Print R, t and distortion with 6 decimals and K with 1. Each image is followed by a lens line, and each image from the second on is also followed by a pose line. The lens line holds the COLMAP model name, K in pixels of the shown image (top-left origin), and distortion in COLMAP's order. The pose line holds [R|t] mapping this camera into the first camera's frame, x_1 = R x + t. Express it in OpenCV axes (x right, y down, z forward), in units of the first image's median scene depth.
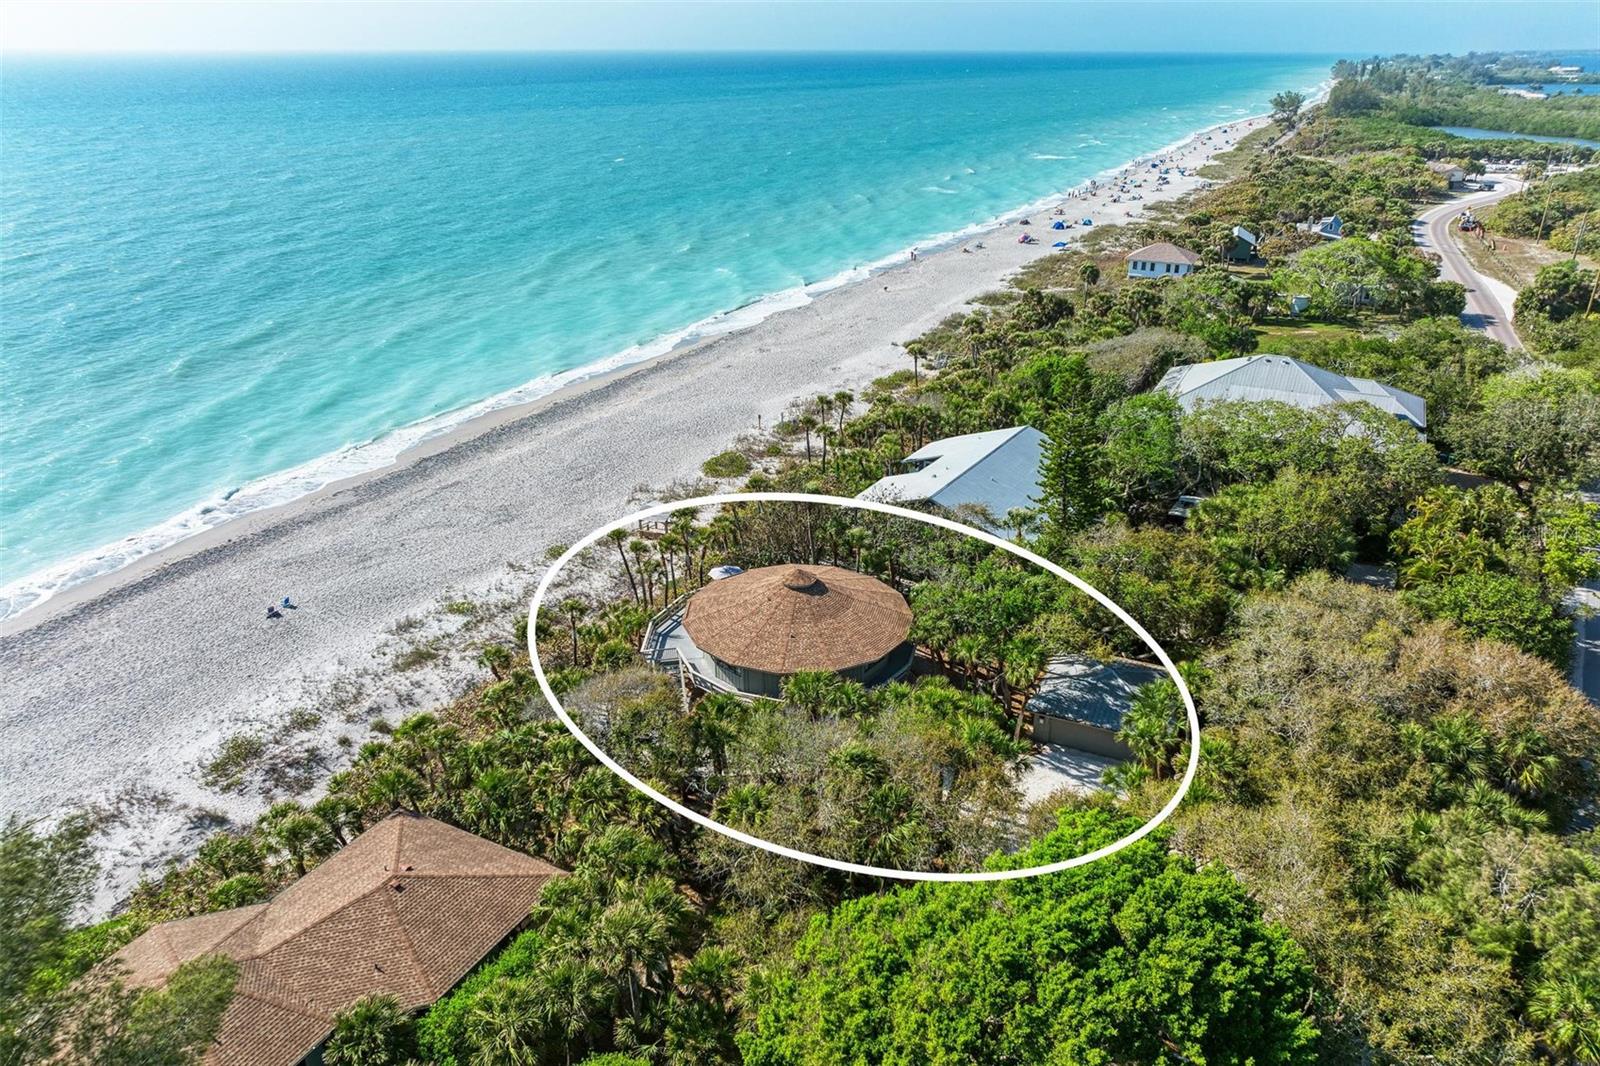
lens RADIAL K [[1137.3, 0, 803.7], [0, 1137.3, 538.1], [0, 0, 1]] dist [-0.022336, 0.024516]
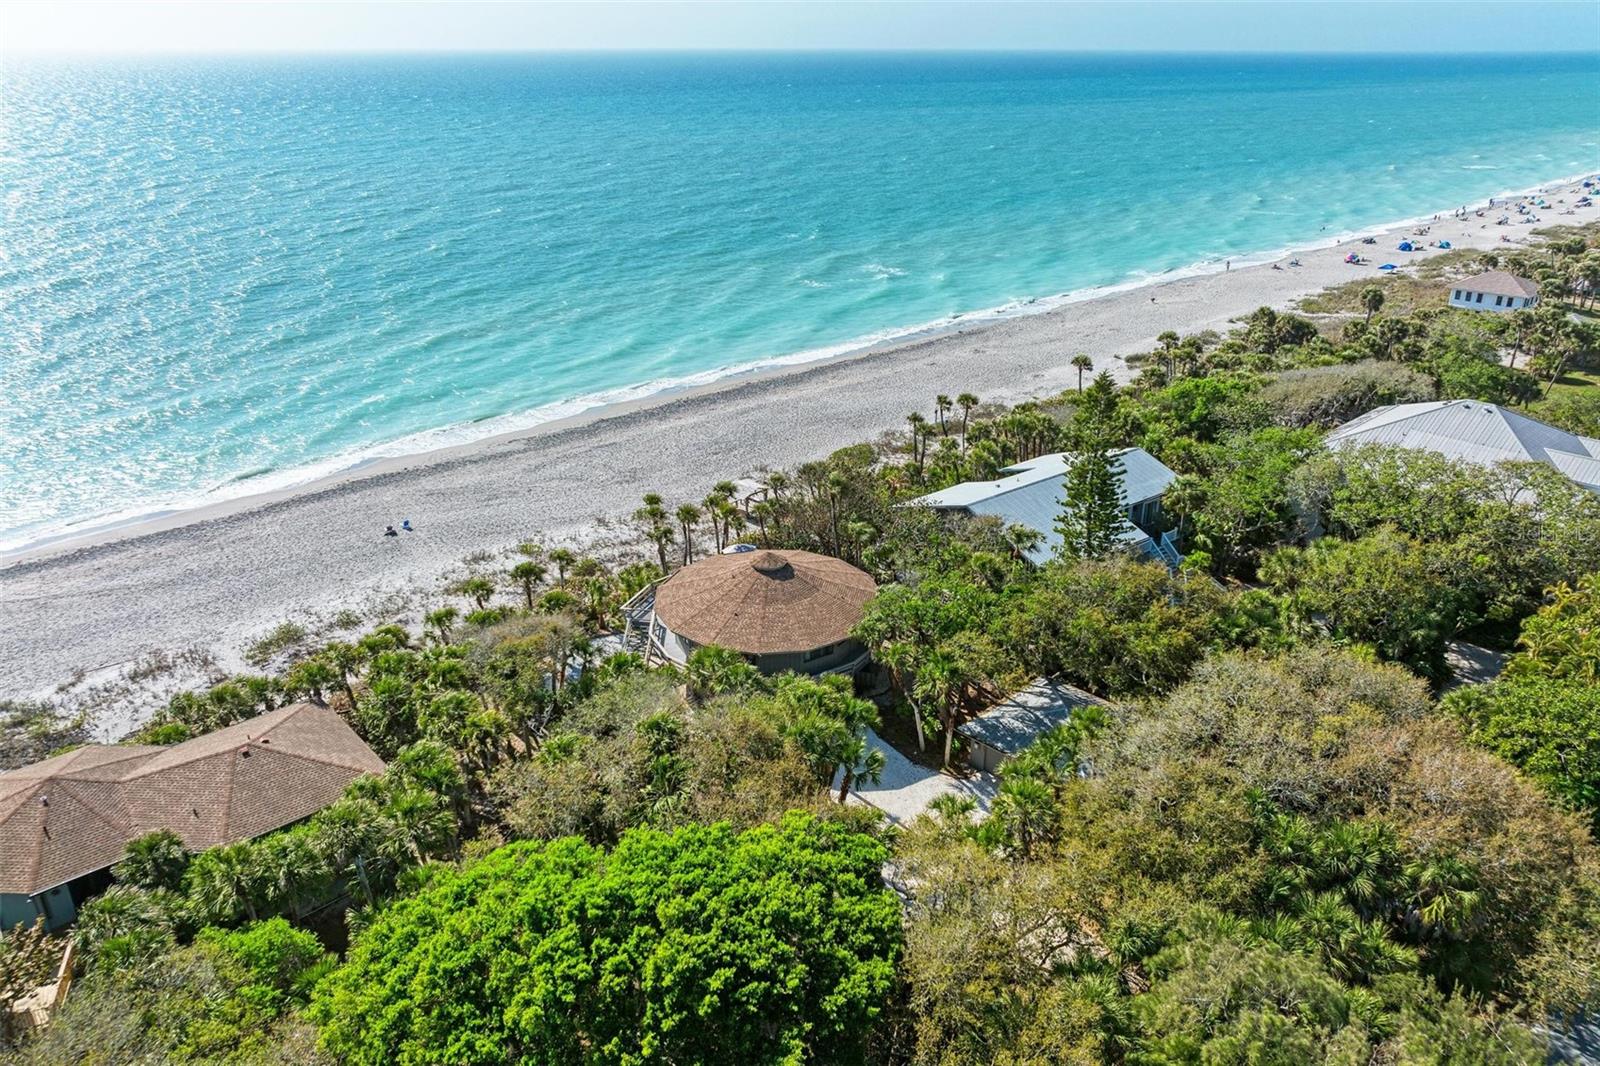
lens RADIAL K [[1137.3, 0, 797.6], [0, 1137.3, 548.4], [0, 0, 1]] dist [-0.022336, 0.024516]
pose [[0.936821, 0.139756, -0.320679, 0.242867], [-0.137547, 0.990051, 0.029651, -0.006750], [0.321633, 0.016331, 0.946724, 0.032900]]
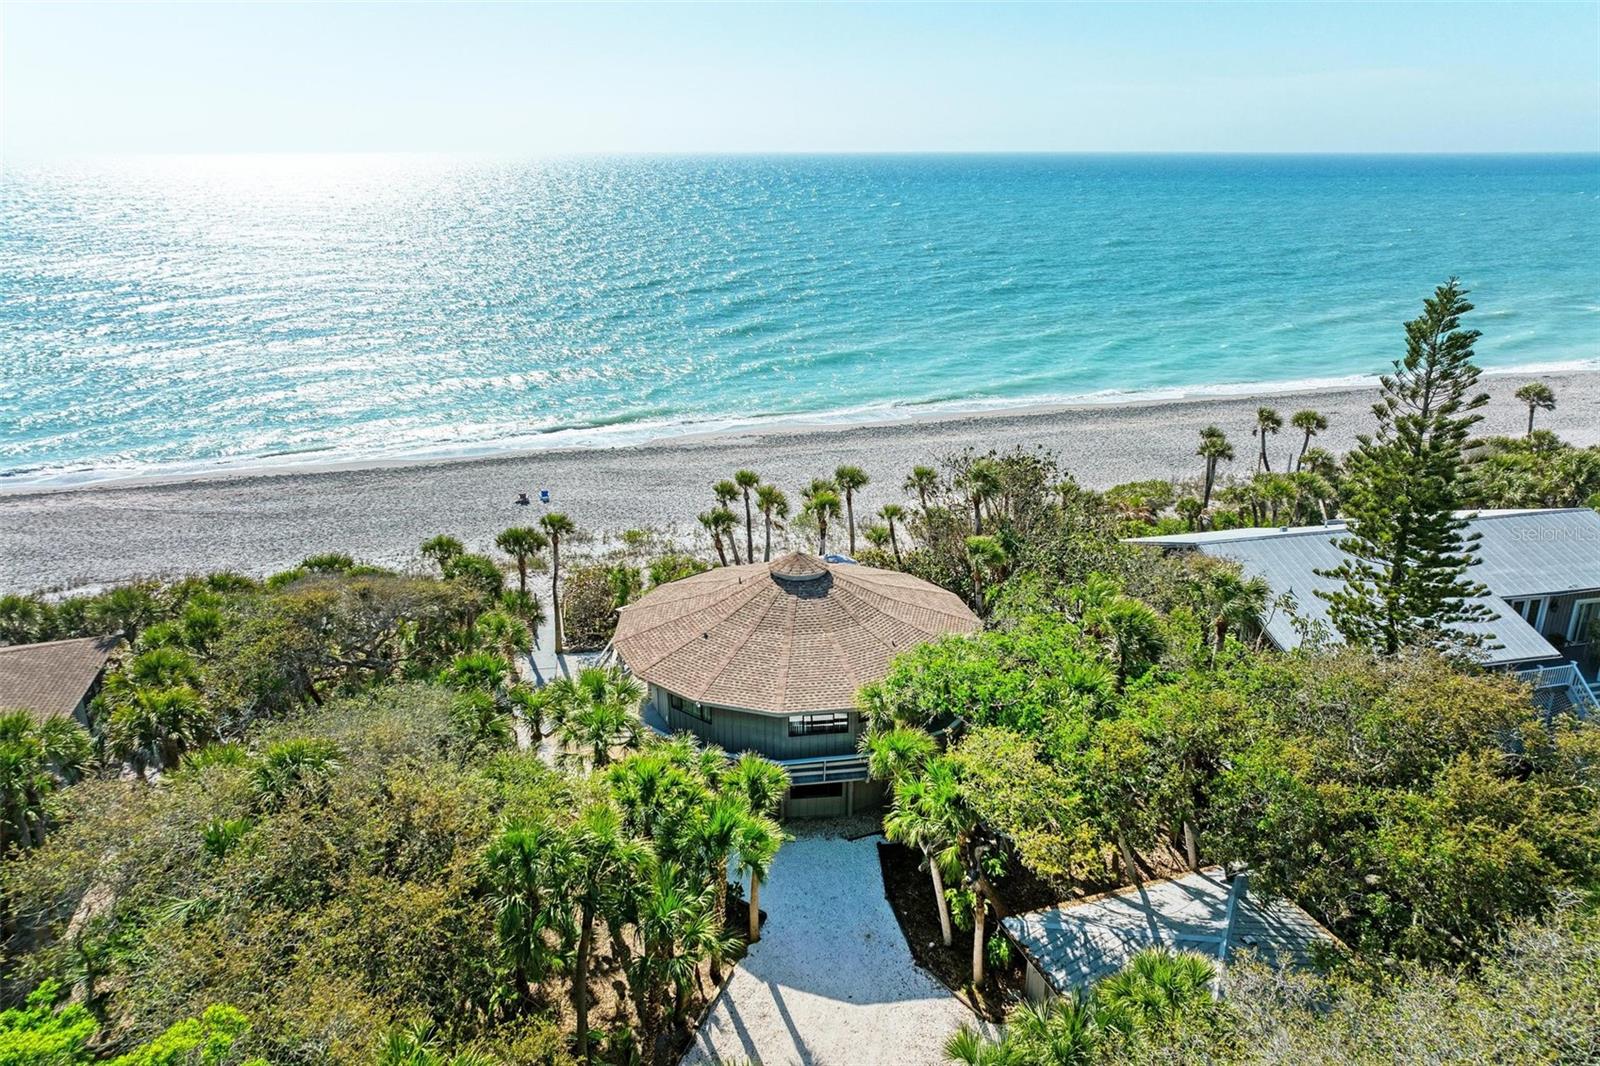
lens RADIAL K [[1137.3, 0, 801.3], [0, 1137.3, 529.9], [0, 0, 1]] dist [-0.022336, 0.024516]
pose [[0.706973, 0.226468, -0.670001, 0.290242], [-0.283740, 0.958585, 0.024616, 0.000202], [0.647828, 0.172703, 0.741952, 0.372353]]
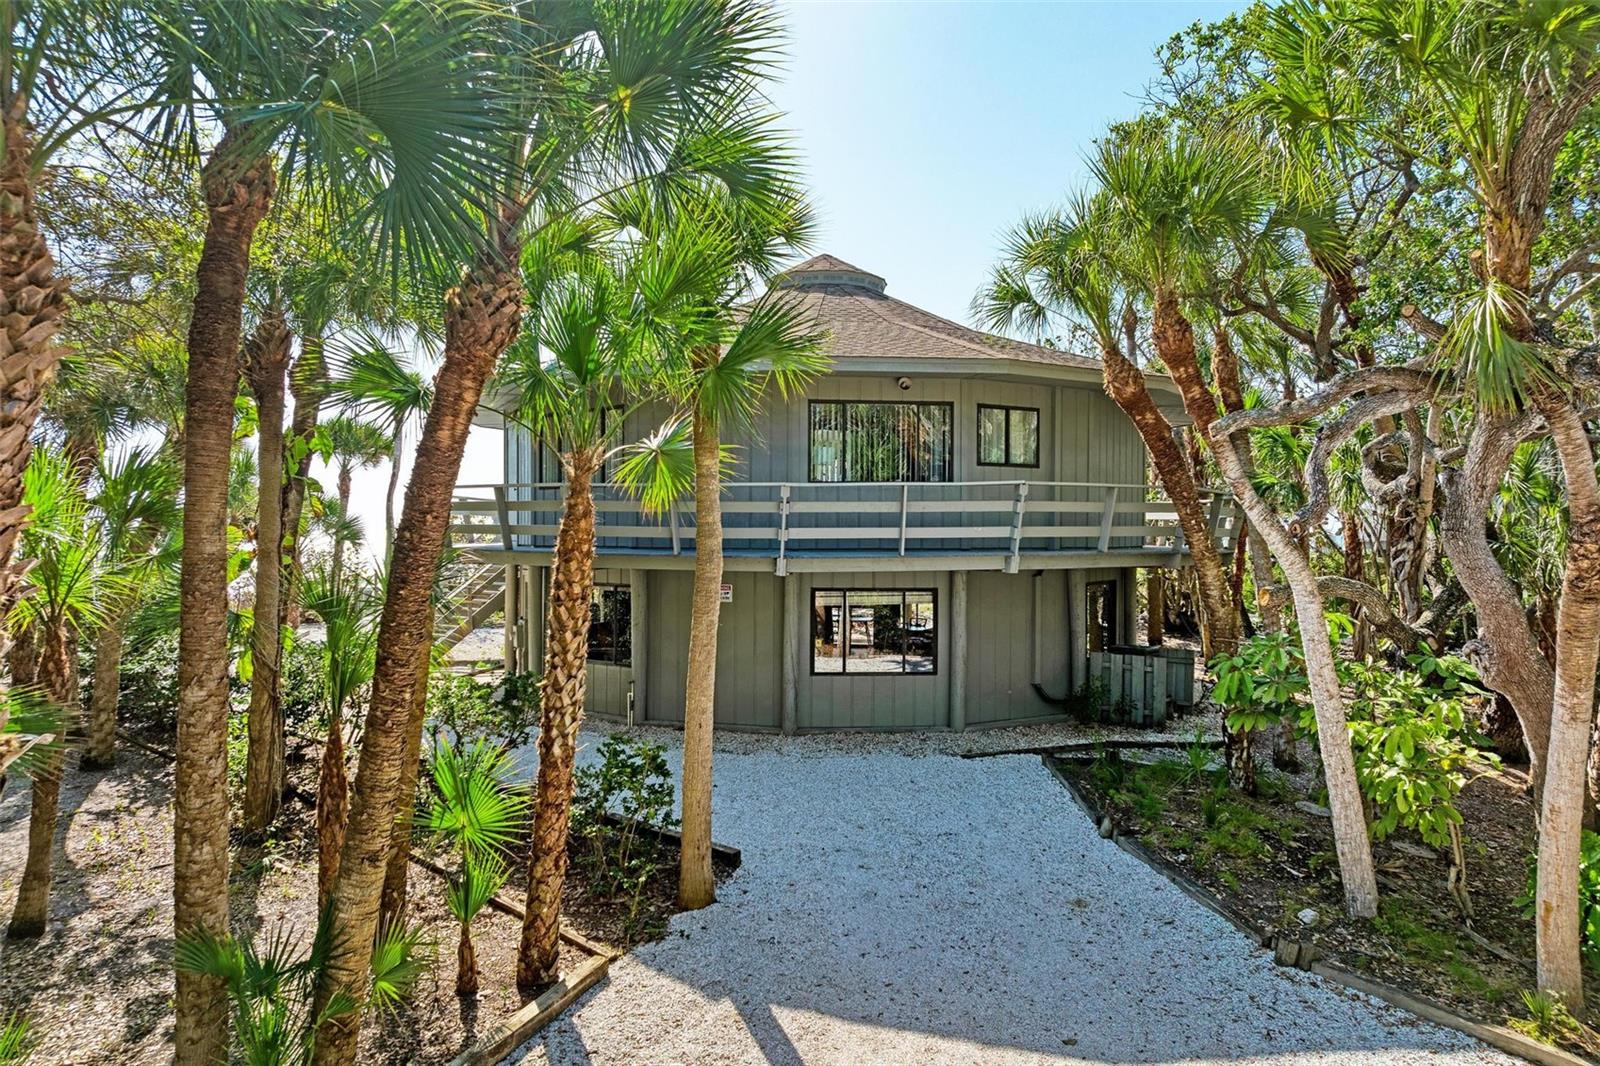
lens RADIAL K [[1137.3, 0, 802.5], [0, 1137.3, 528.3], [0, 0, 1]] dist [-0.022336, 0.024516]
pose [[0.706964, 0.003675, -0.707240, 0.151268], [-0.291670, 0.912505, -0.286815, 0.131909], [0.644306, 0.409049, 0.646180, 0.573752]]
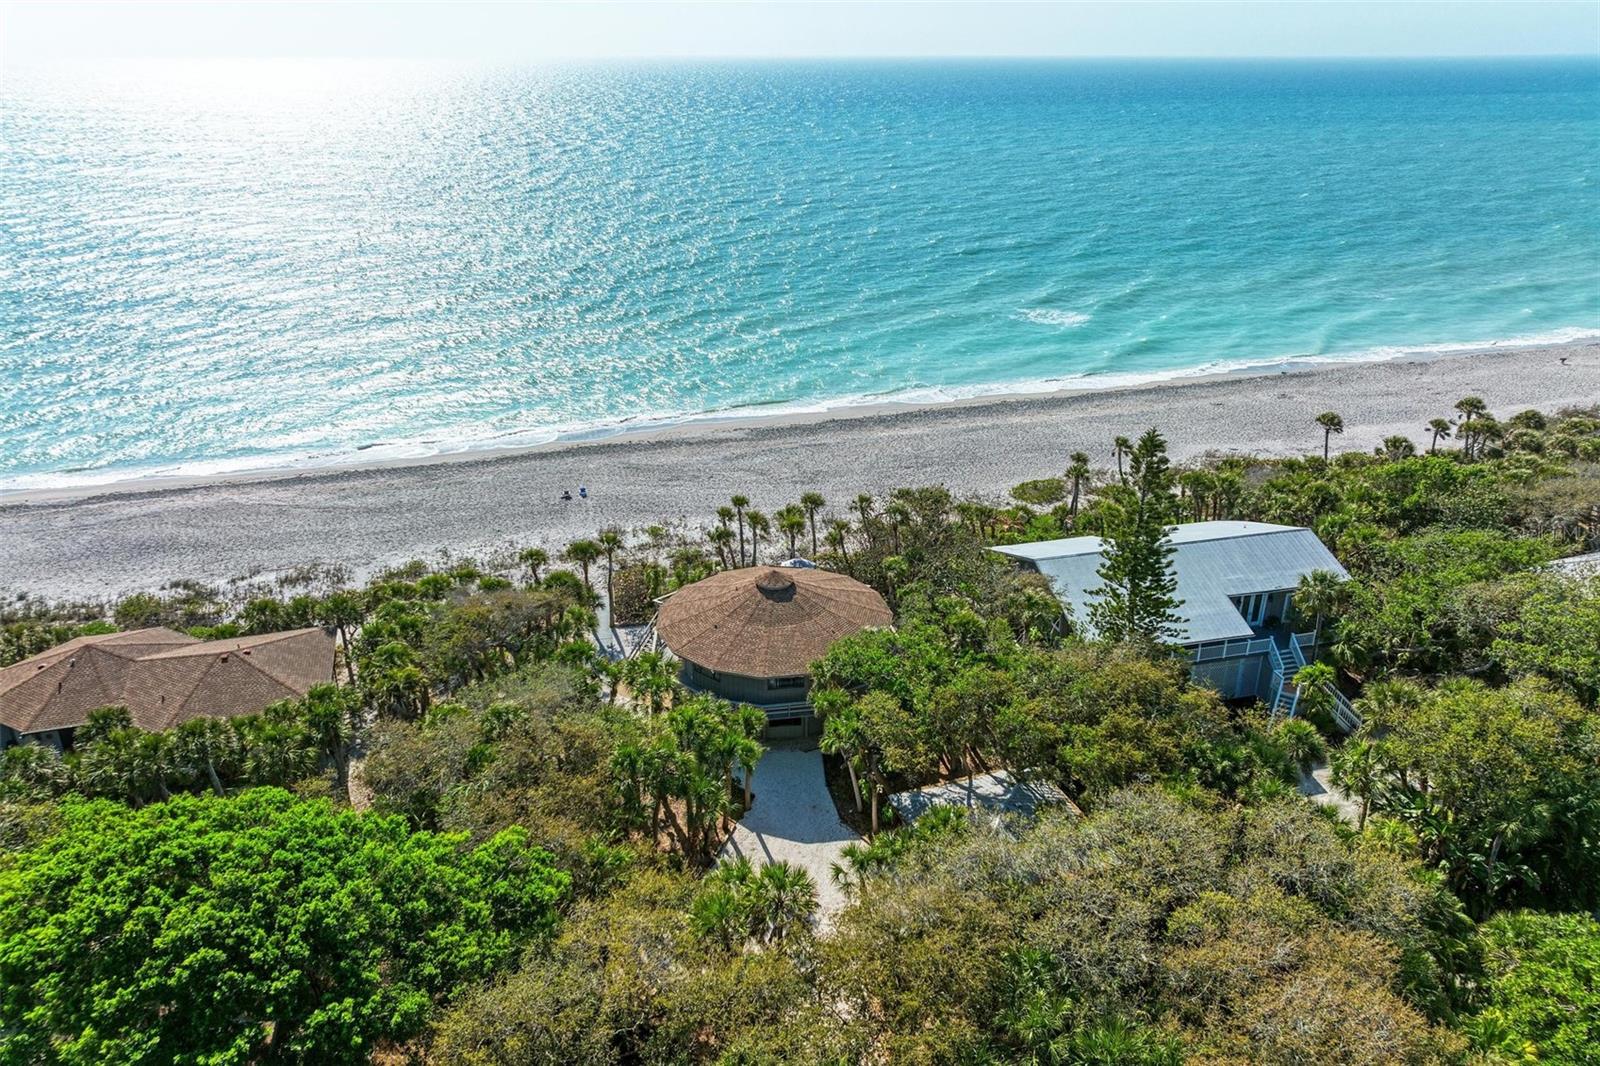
lens RADIAL K [[1137.3, 0, 800.4], [0, 1137.3, 527.1], [0, 0, 1]] dist [-0.022336, 0.024516]
pose [[0.713549, 0.270798, -0.646154, 0.444946], [-0.279996, 0.955649, 0.091304, -0.072734], [0.642222, 0.115771, 0.757726, 0.186104]]
